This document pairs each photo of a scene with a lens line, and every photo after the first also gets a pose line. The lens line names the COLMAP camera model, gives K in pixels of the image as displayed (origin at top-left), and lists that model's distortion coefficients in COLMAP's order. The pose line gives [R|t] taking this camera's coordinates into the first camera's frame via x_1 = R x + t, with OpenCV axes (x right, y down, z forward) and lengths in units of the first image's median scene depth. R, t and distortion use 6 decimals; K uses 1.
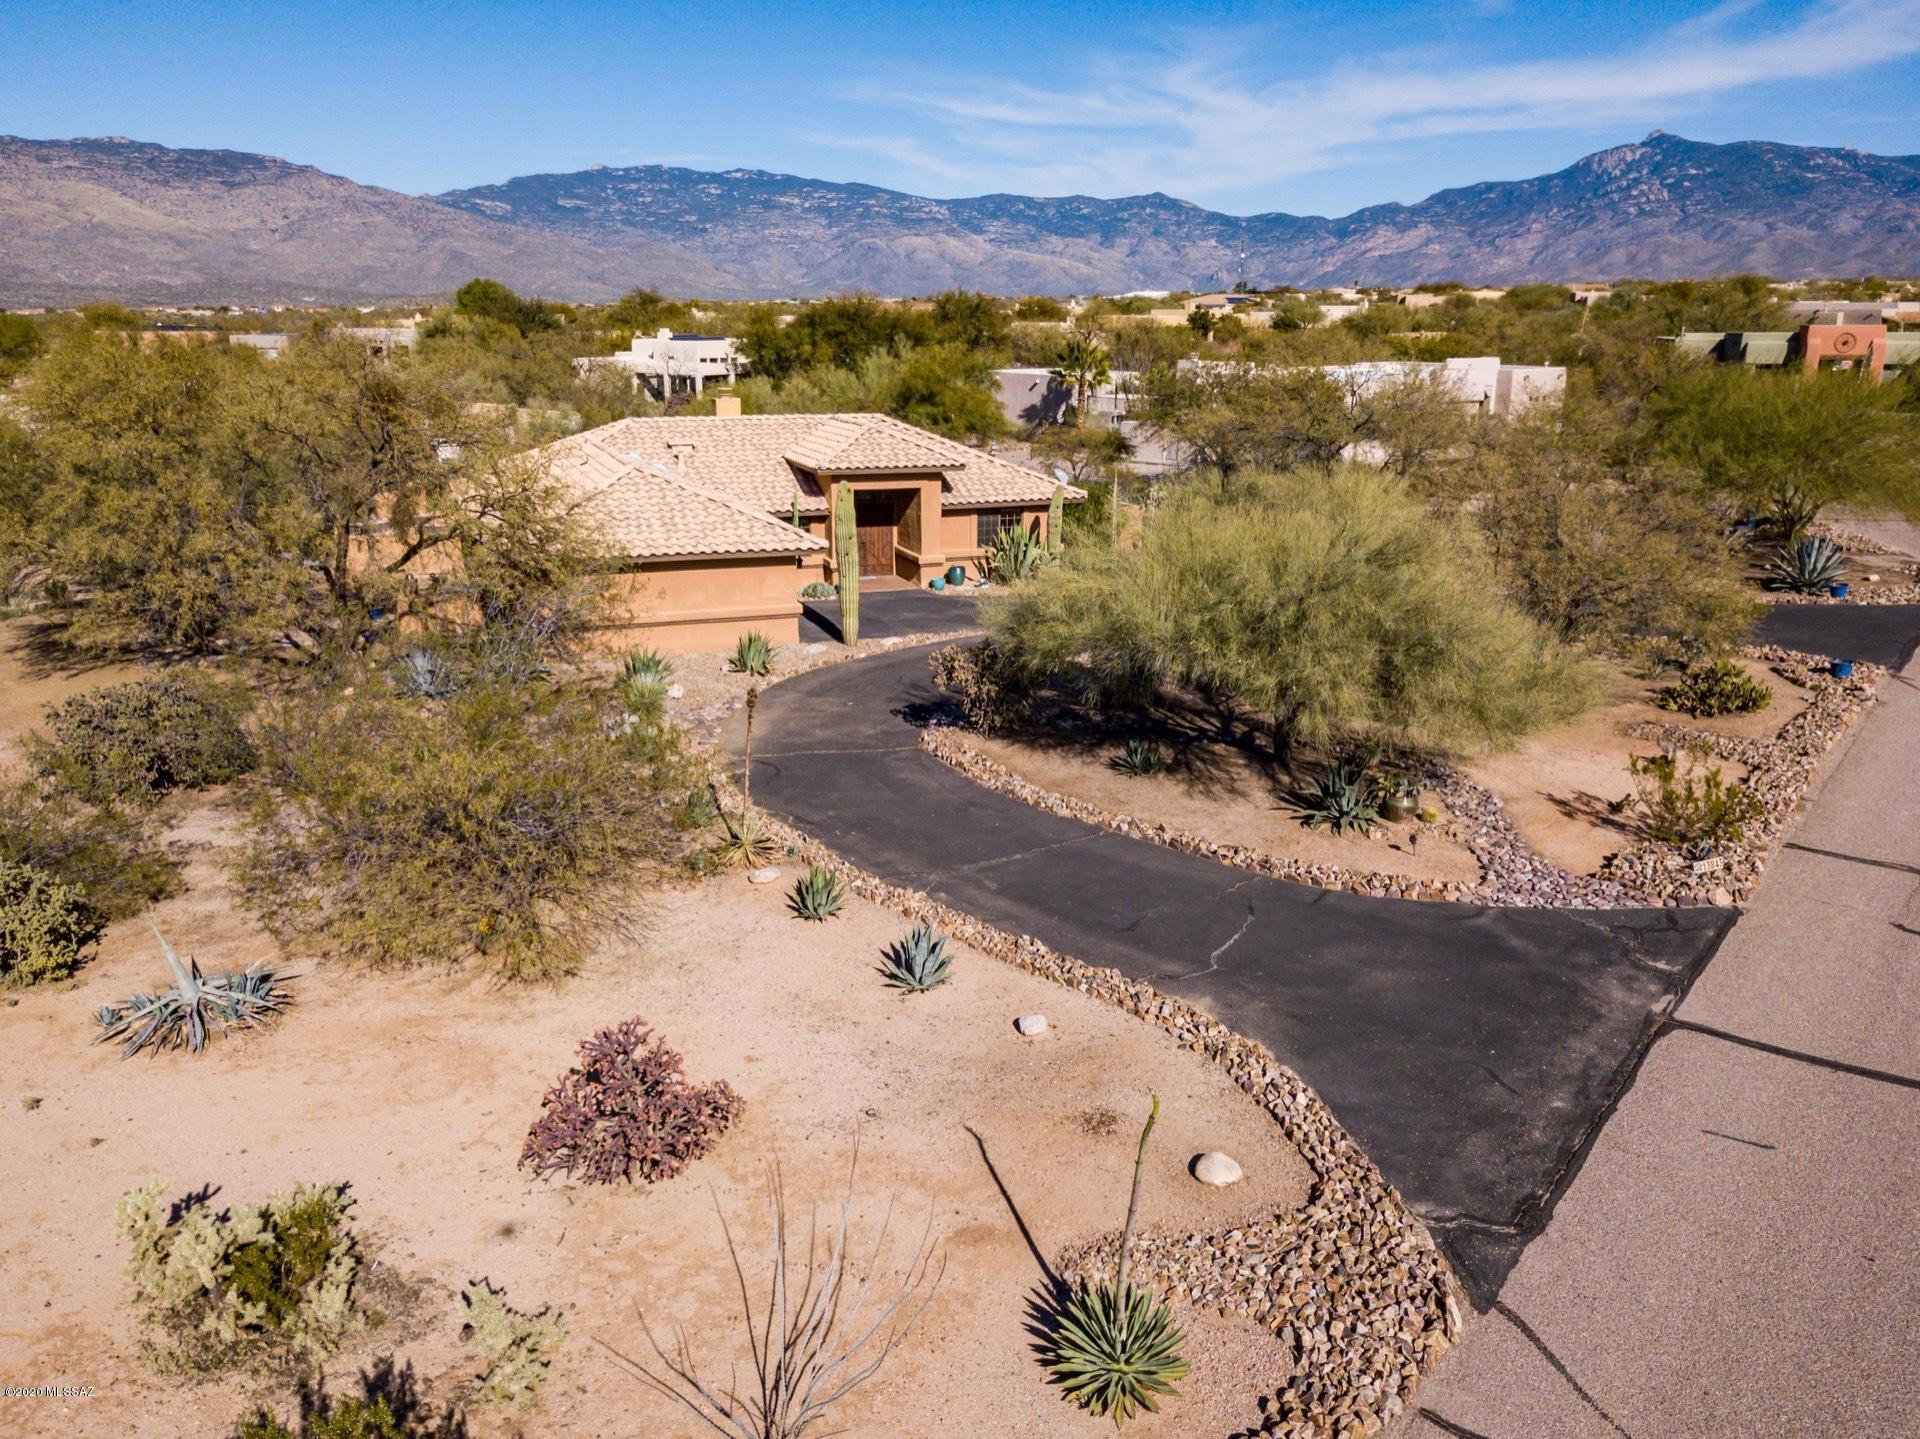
lens RADIAL K [[1537.5, 0, 962.4], [0, 1537.5, 712.9], [0, 0, 1]] dist [0.017252, 0.012277]
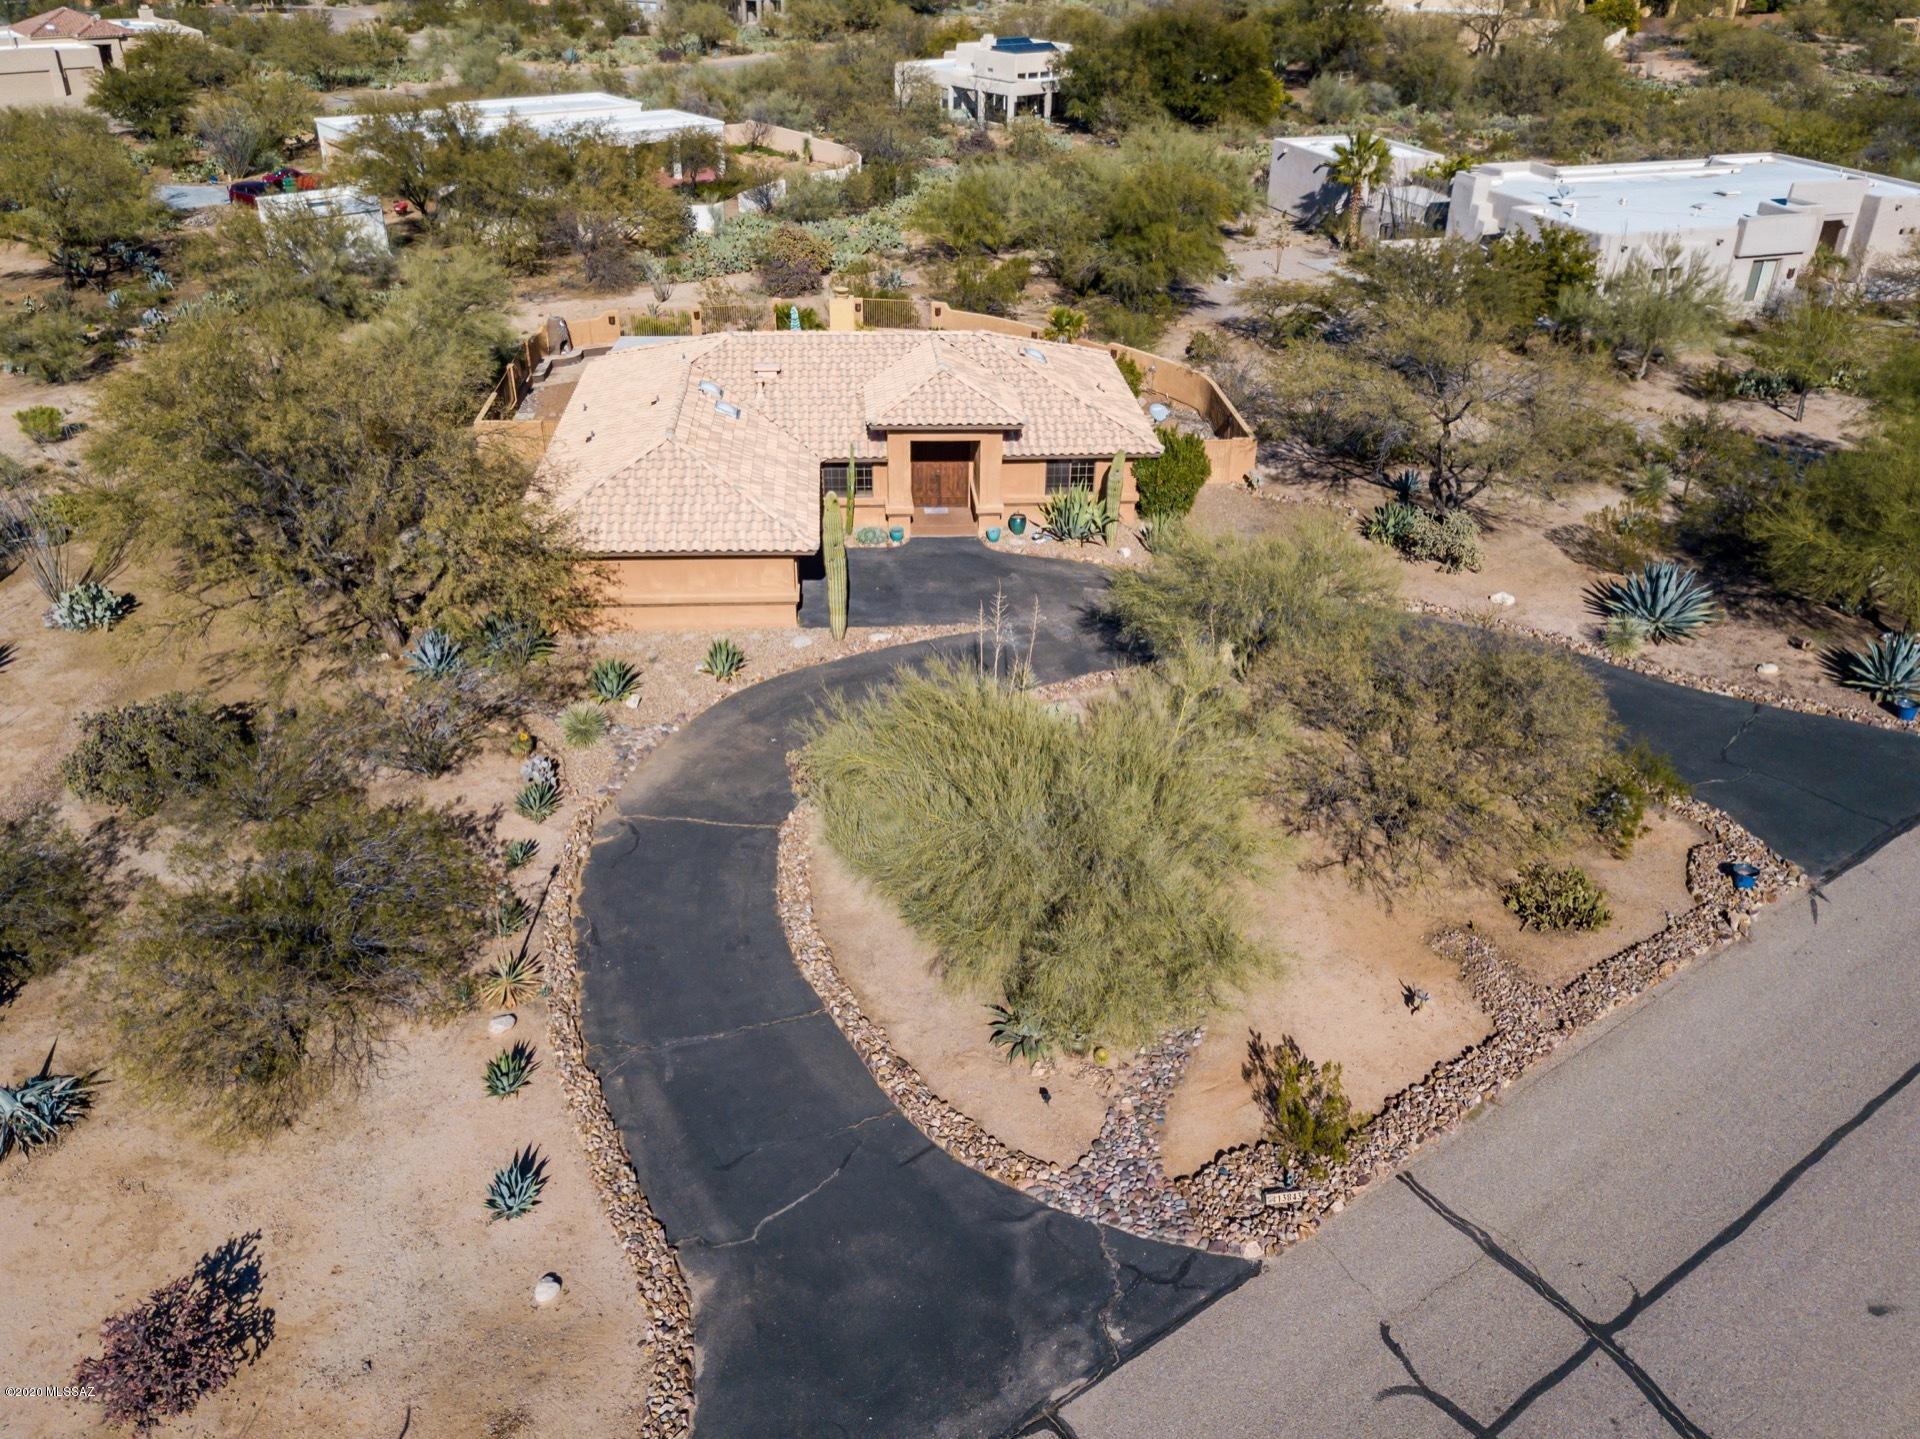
lens RADIAL K [[1558.2, 0, 967.4], [0, 1558.2, 719.5], [0, 0, 1]] dist [0.010346, 0.000994]
pose [[0.960579, 0.145307, -0.237010, 0.118189], [-0.084763, 0.965018, 0.248102, -0.113506], [0.264770, -0.218232, 0.939293, 0.003631]]
